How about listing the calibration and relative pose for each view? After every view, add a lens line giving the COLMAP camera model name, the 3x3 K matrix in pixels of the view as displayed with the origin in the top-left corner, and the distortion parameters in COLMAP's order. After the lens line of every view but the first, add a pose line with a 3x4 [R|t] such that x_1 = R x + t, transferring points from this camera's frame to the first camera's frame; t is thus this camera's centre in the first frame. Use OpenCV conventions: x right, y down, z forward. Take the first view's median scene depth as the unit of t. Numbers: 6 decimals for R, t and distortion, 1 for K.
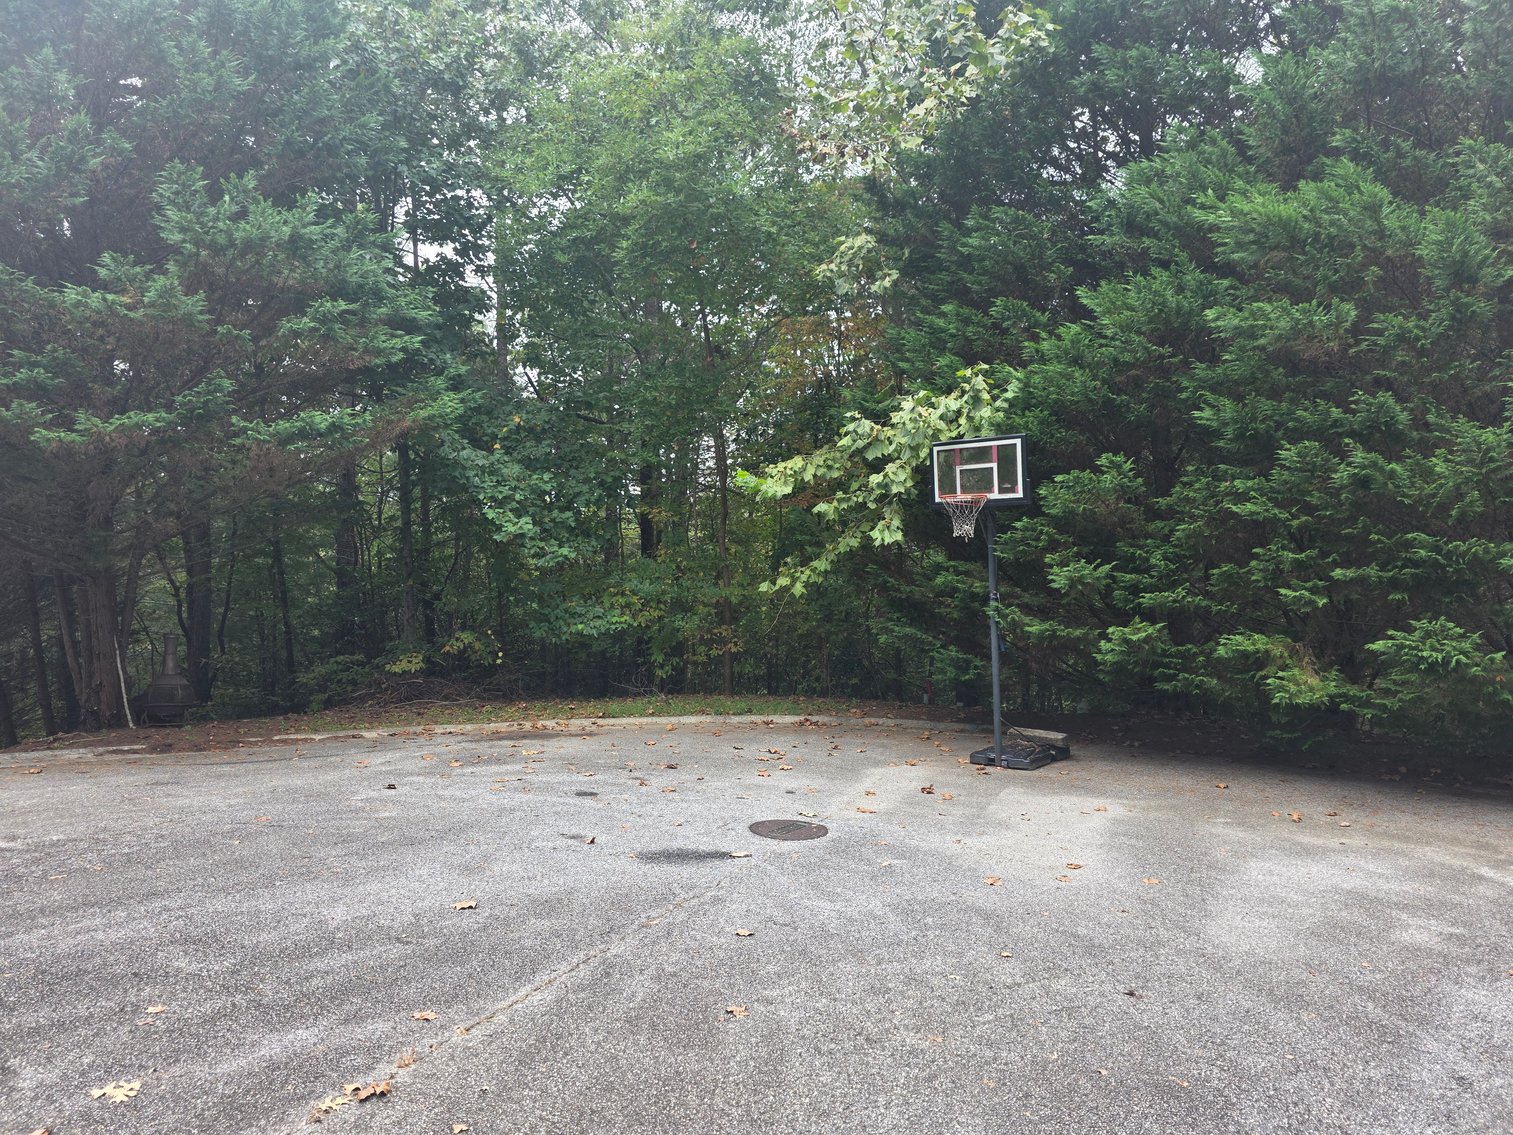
lens RADIAL K [[1082.4, 0, 775.2], [0, 1082.4, 577.7], [0, 0, 1]] dist [0.079749, -0.075454]
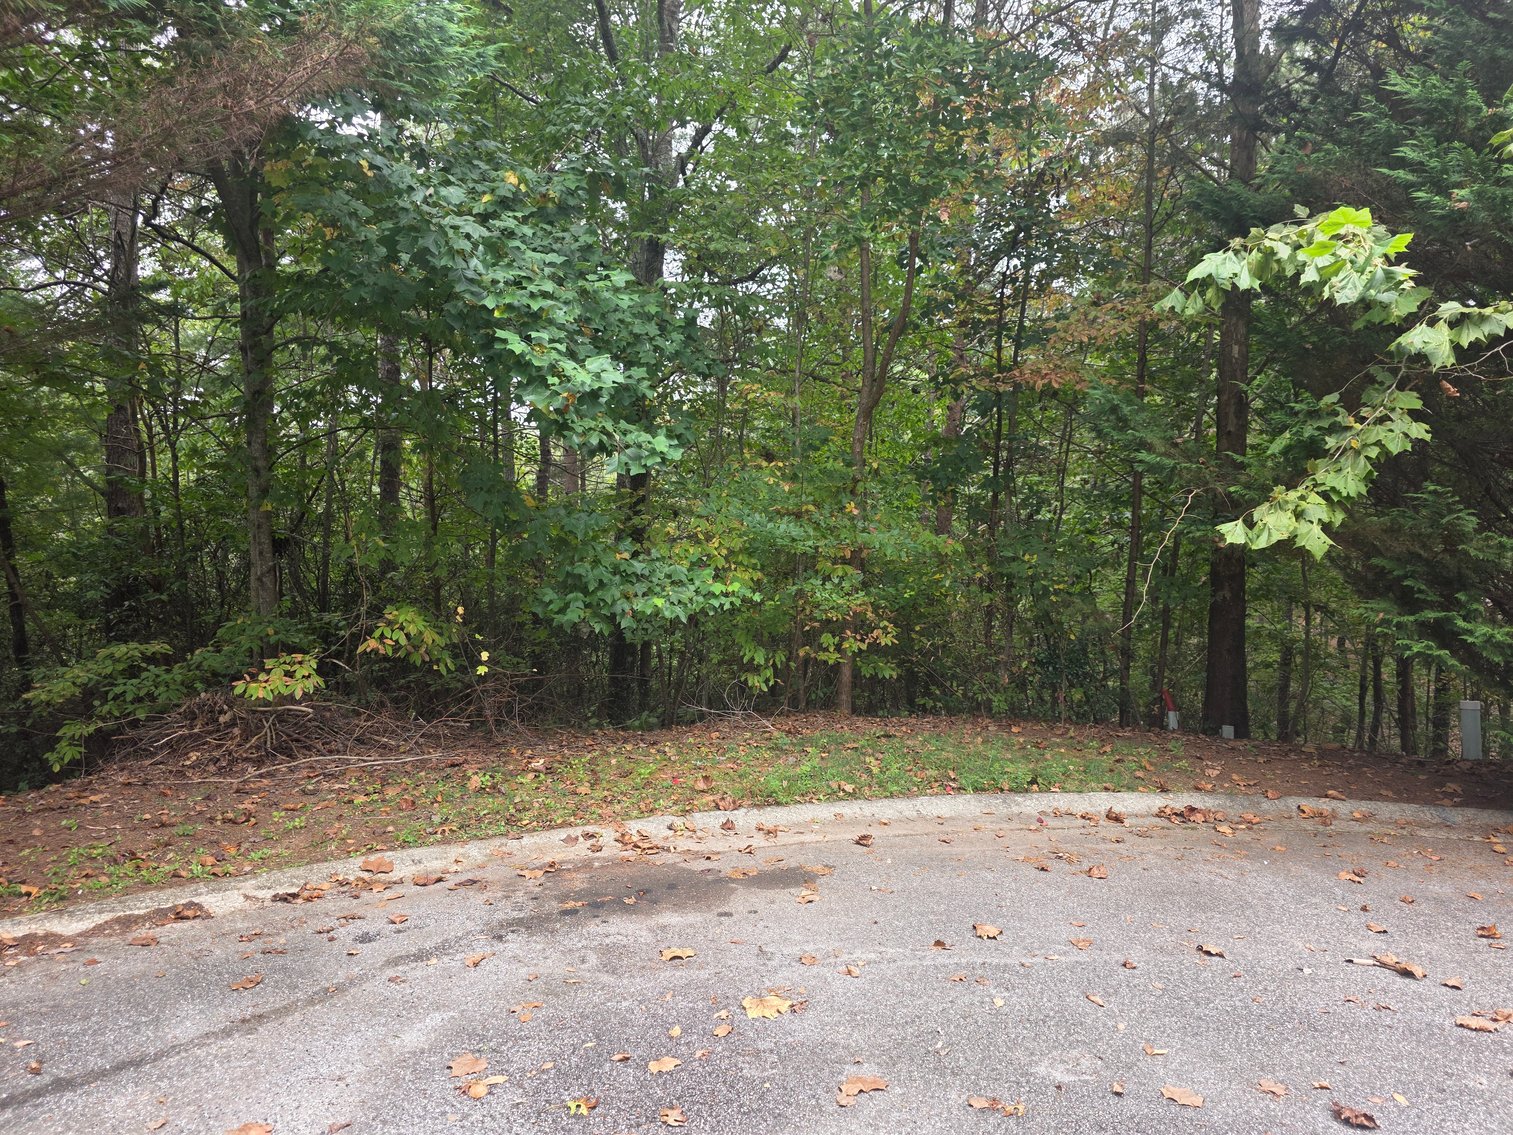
lens RADIAL K [[1011.5, 0, 756.5], [0, 1011.5, 567.5], [0, 0, 1]] dist [0.034796, -0.030244]
pose [[0.981350, 0.015701, 0.191589, -0.225151], [-0.023328, 0.999020, 0.037620, 0.011086], [-0.190810, -0.041388, 0.980754, 0.543419]]
